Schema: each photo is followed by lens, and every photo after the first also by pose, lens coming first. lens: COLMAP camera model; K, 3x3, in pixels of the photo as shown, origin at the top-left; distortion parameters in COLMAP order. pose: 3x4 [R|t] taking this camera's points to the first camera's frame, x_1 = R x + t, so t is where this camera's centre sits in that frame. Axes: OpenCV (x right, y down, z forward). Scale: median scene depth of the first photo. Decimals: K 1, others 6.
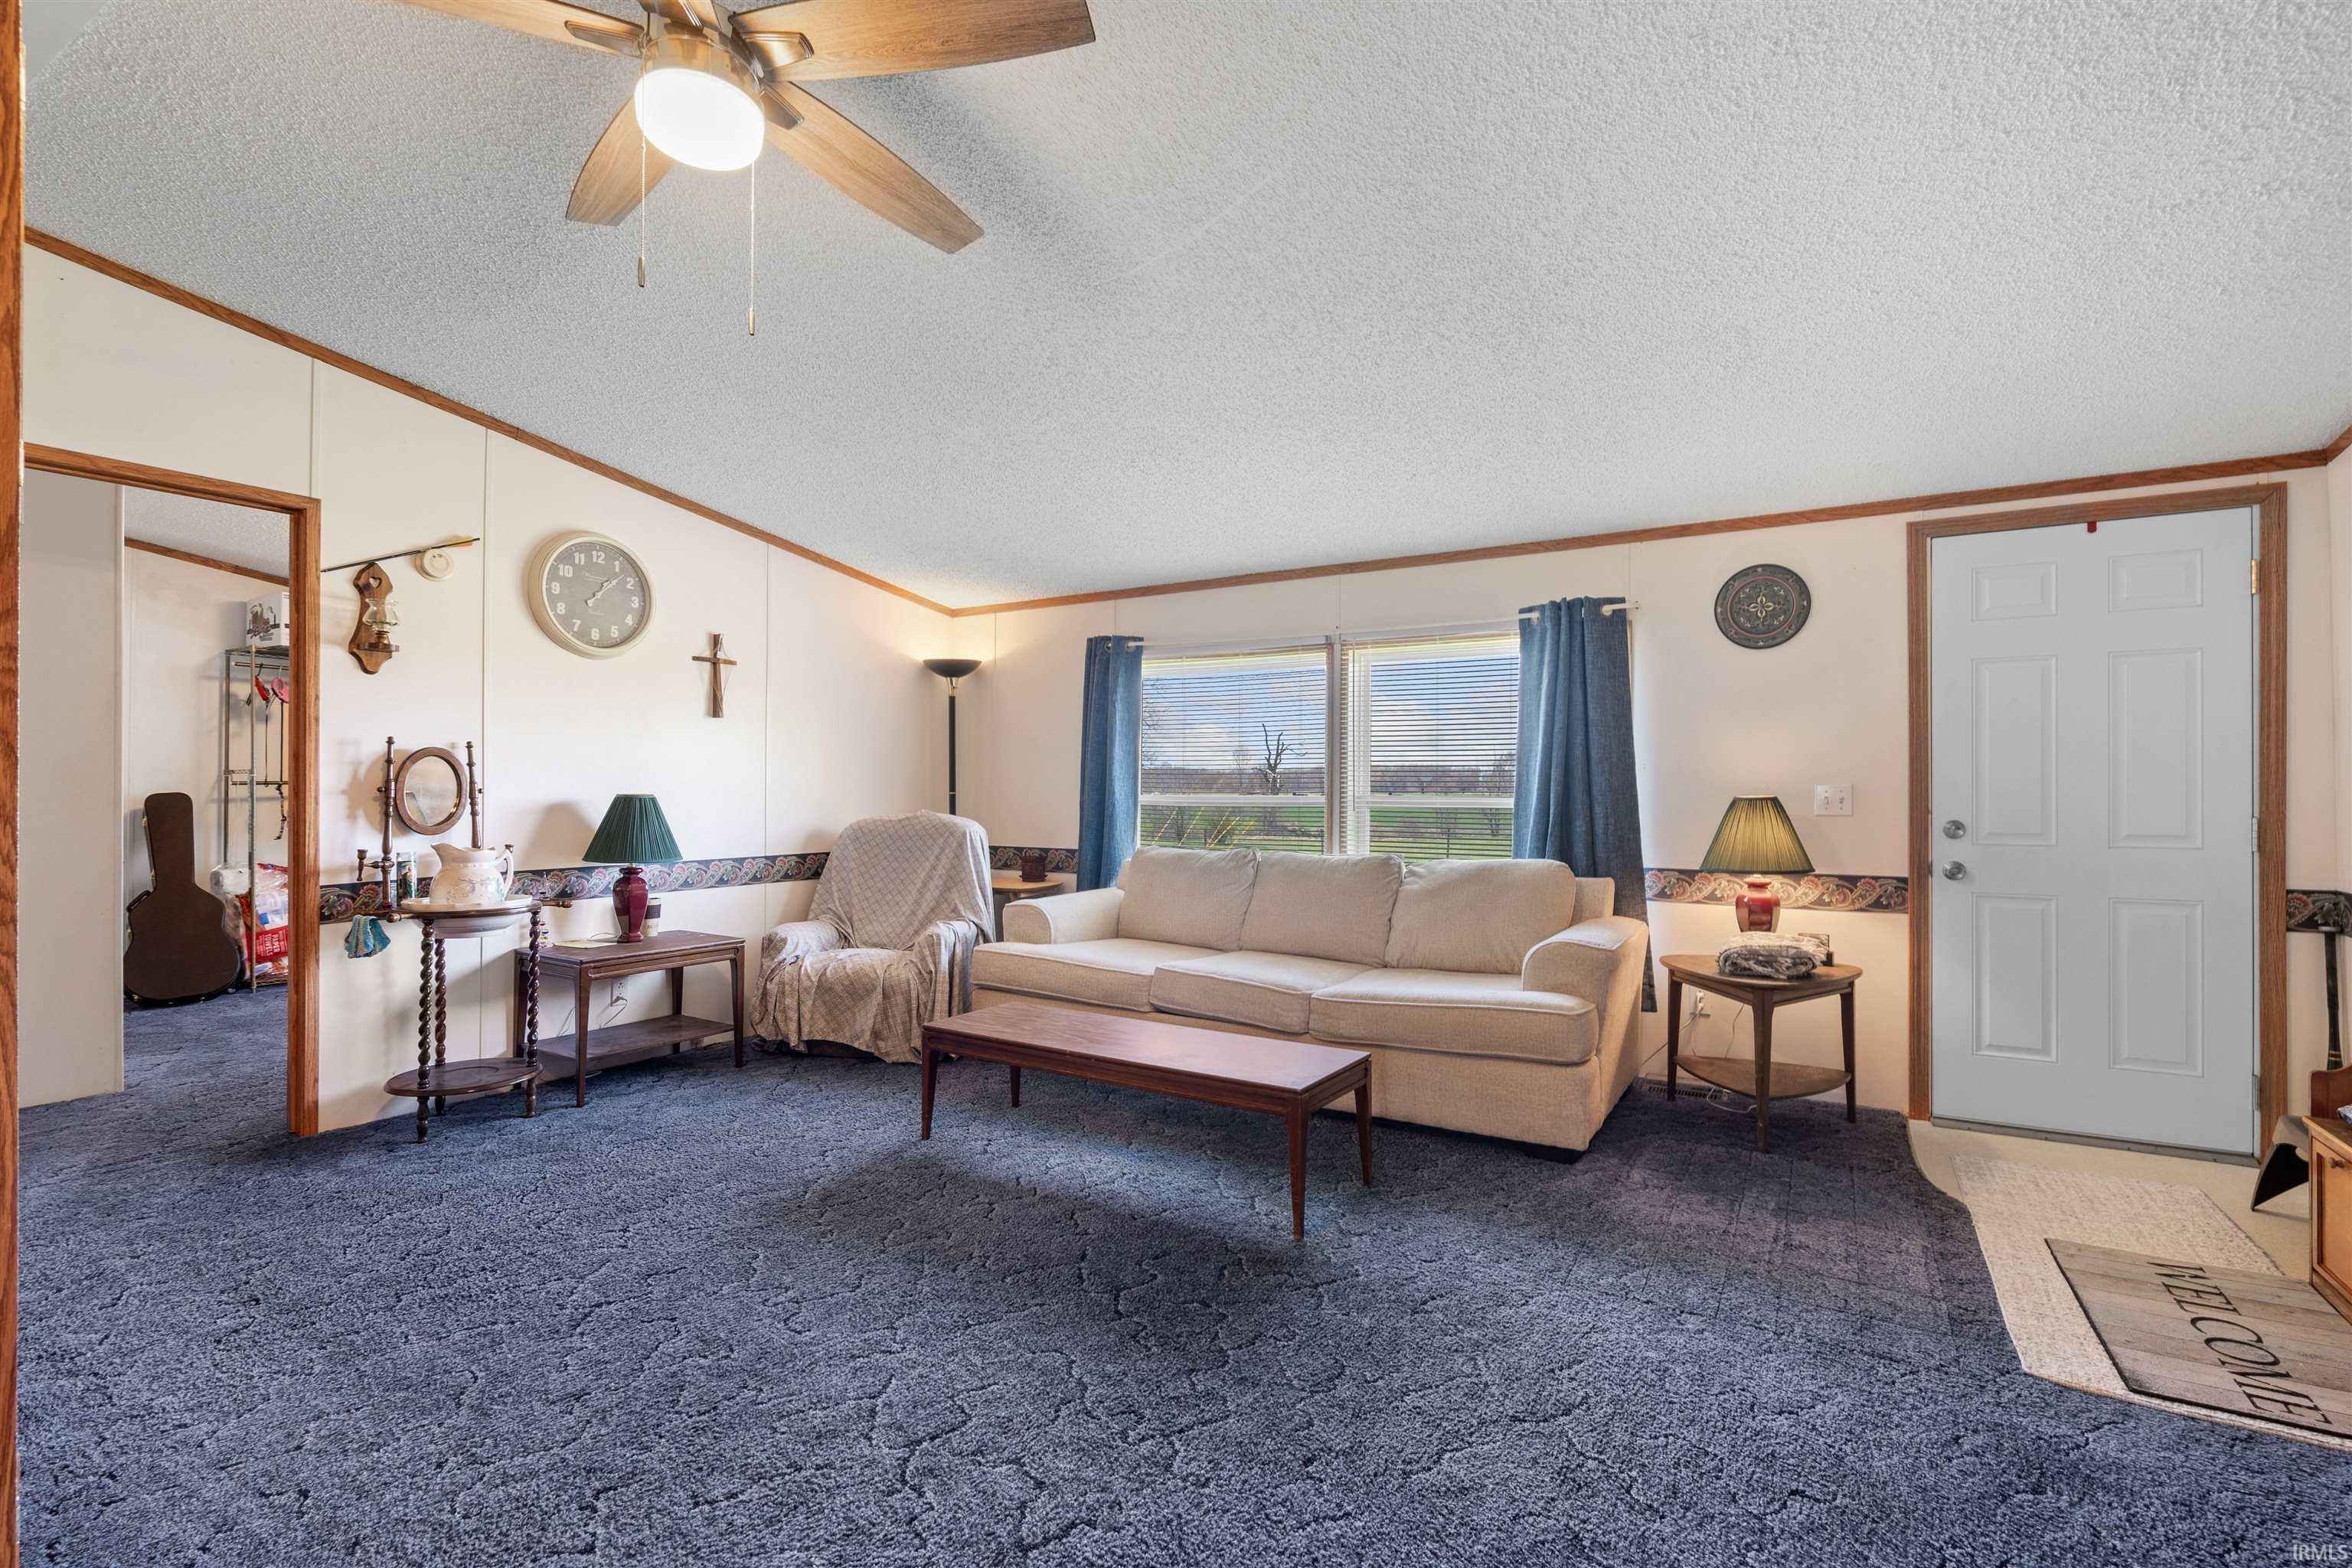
lens RADIAL K [[1082.4, 0, 1214.7], [0, 1082.4, 781.4], [0, 0, 1]] dist [-0.000454, -0.000130]
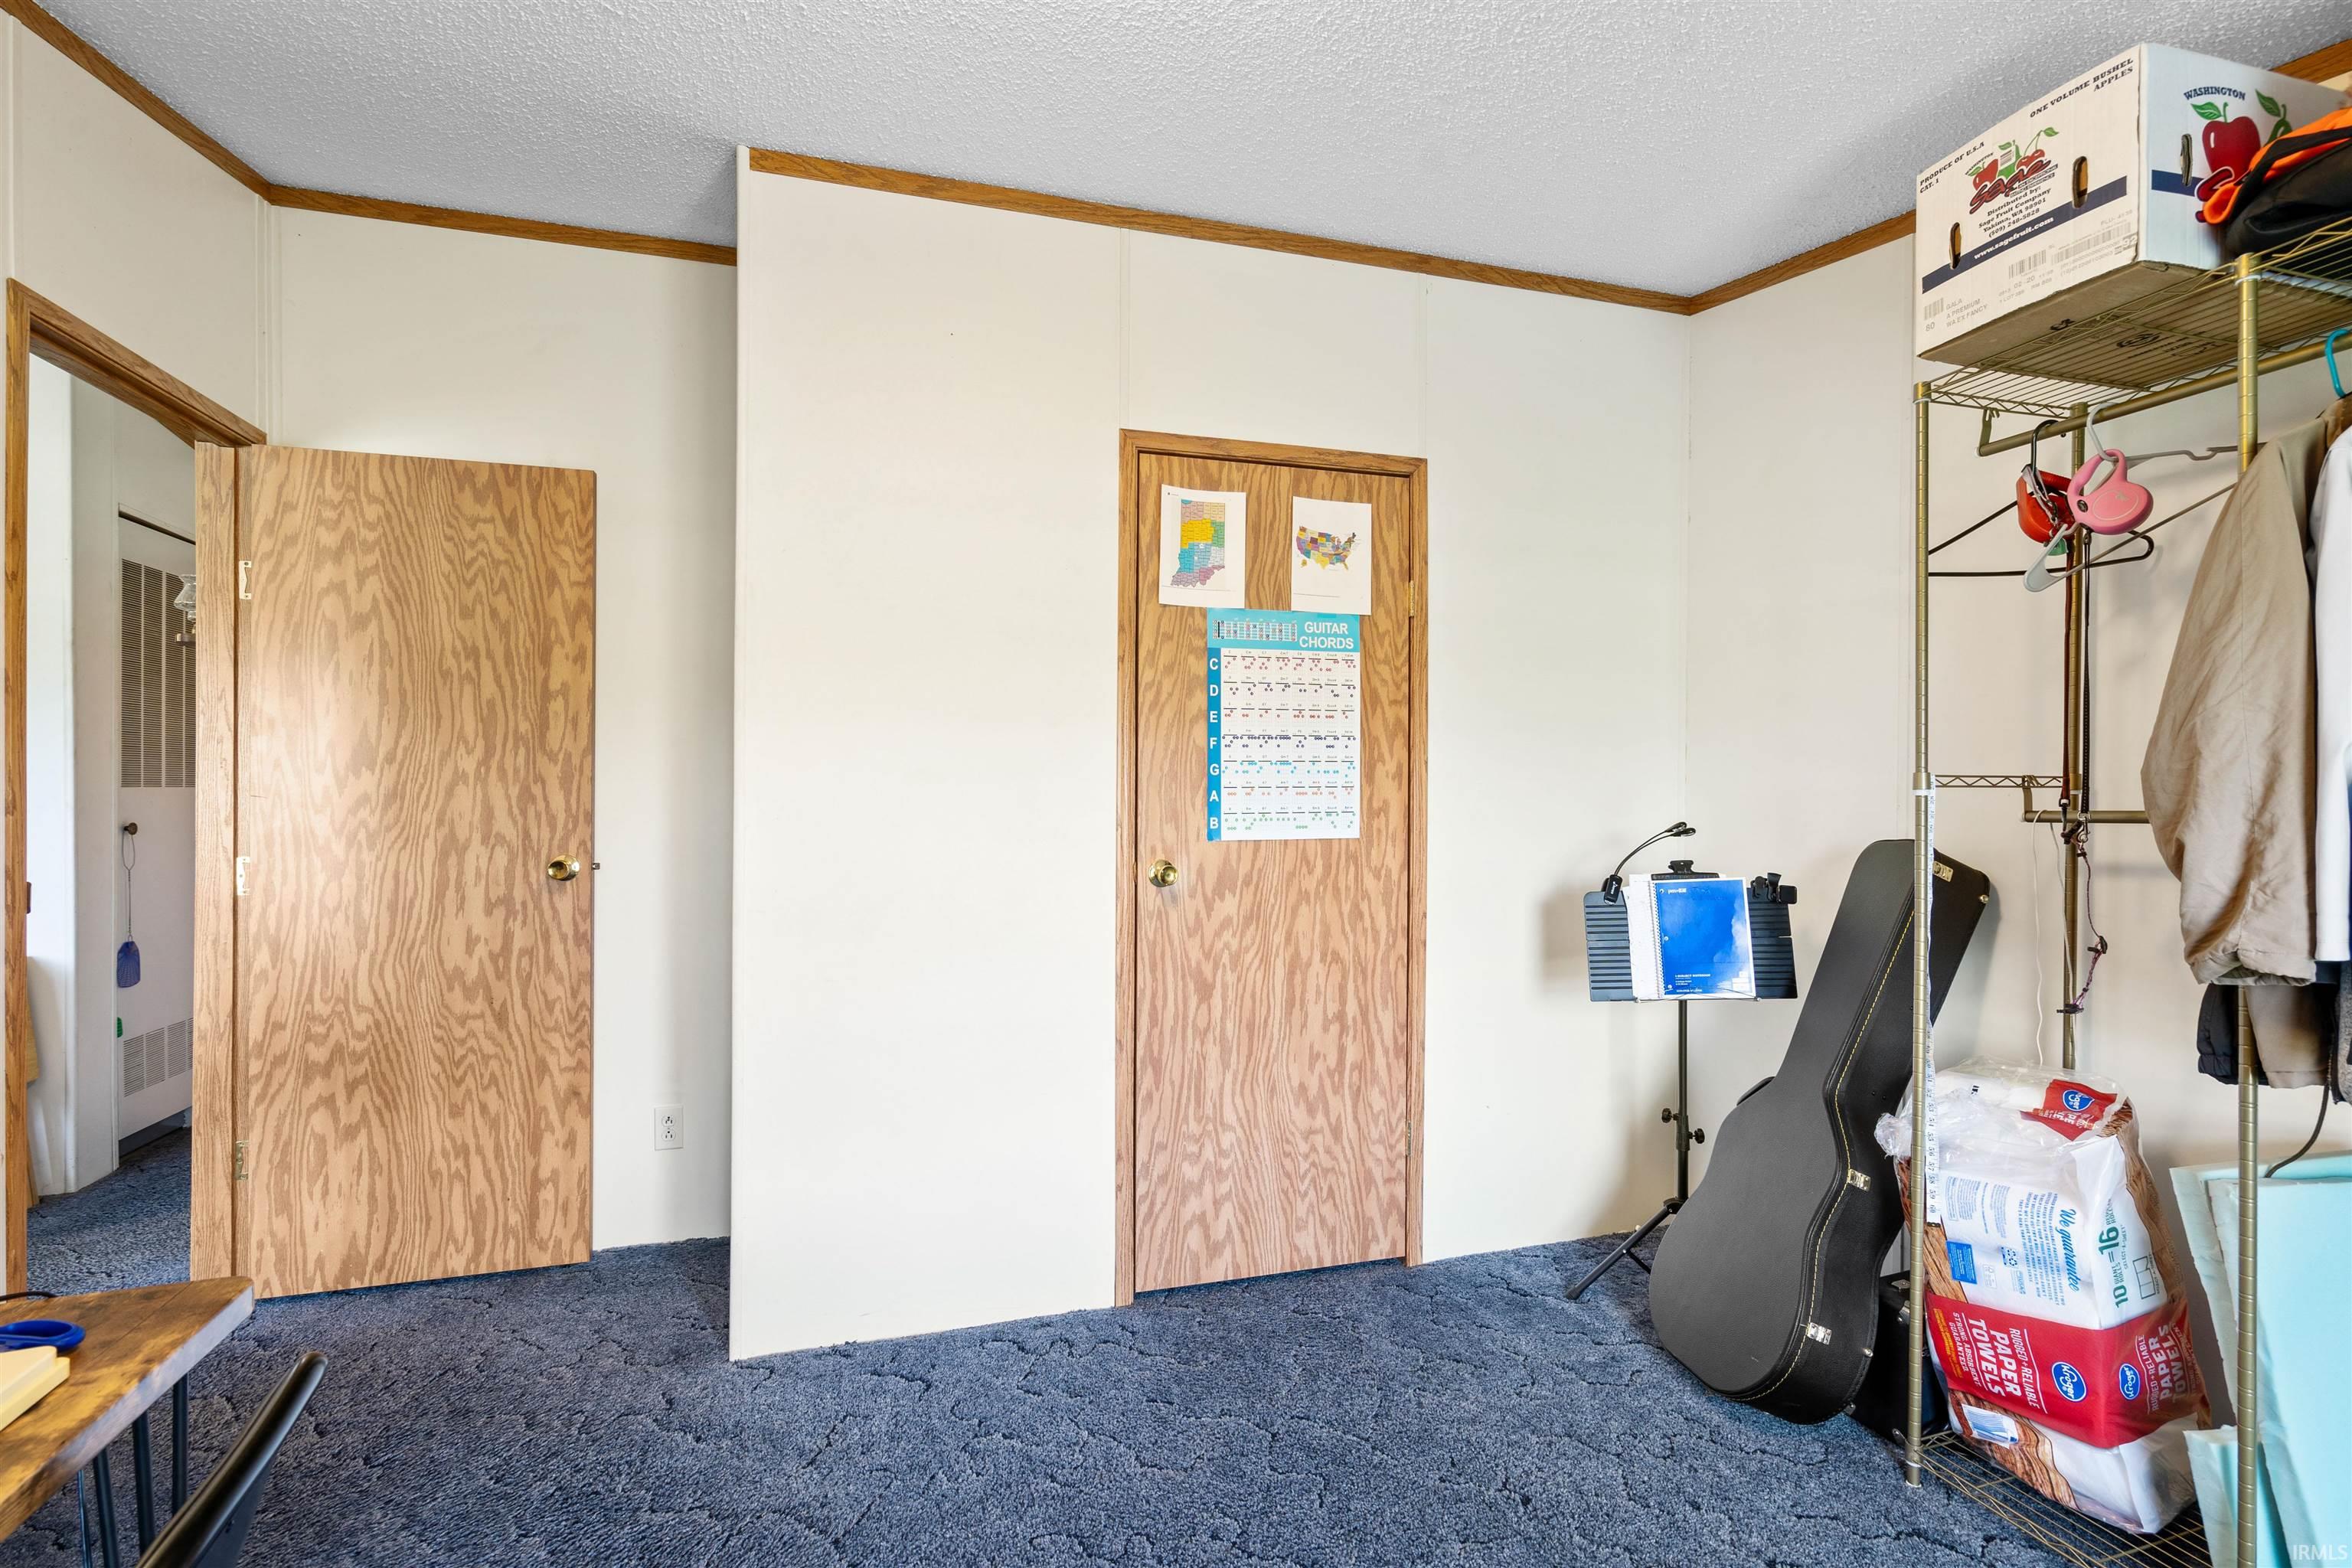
lens RADIAL K [[1059.7, 0, 1180.2], [0, 1059.7, 792.6], [0, 0, 1]] dist [-0.000048, -0.000006]
pose [[-0.667655, -0.003689, -0.744461, -0.696605], [0.006272, 0.999924, -0.010581, -0.005263], [0.744444, -0.011734, -0.667582, 1.424495]]
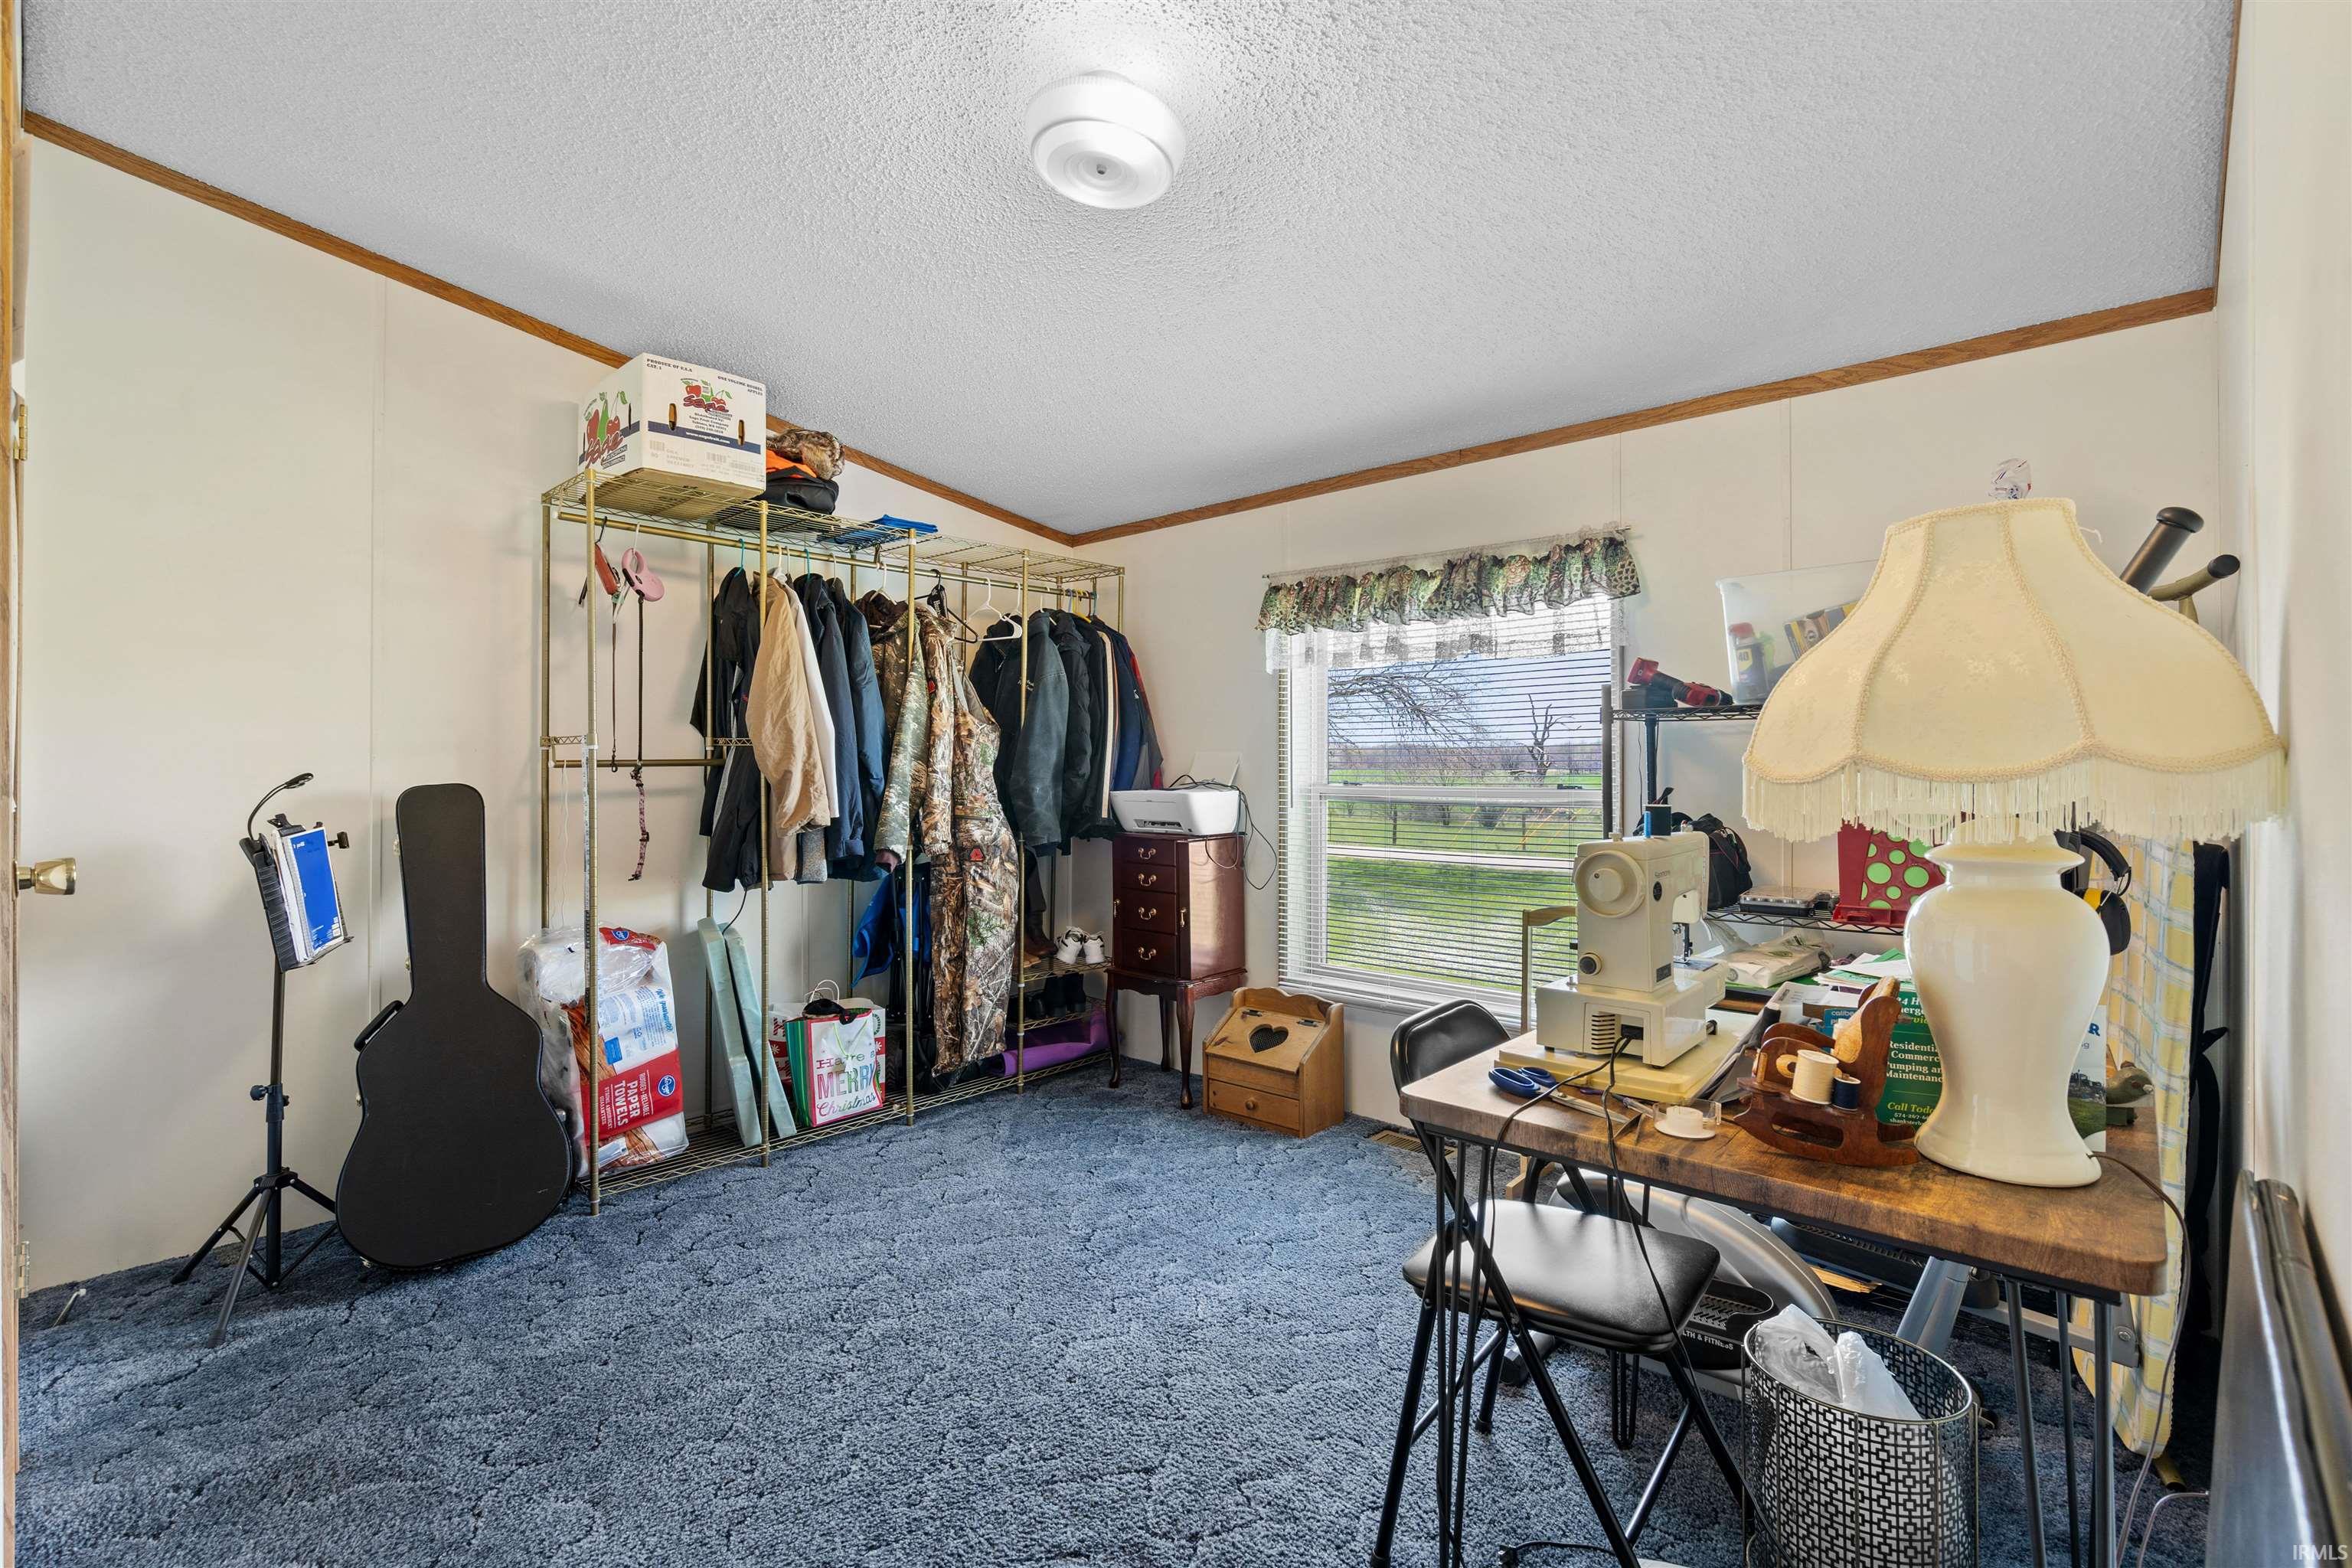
lens RADIAL K [[1054.3, 0, 1132.8], [0, 1054.3, 759.8], [0, 0, 1]] dist [0.000357, 0.000437]
pose [[0.969571, -0.006189, -0.244732, -0.747741], [0.005954, 0.999981, -0.001701, 0.002782], [0.244738, 0.000192, 0.969589, 0.835288]]
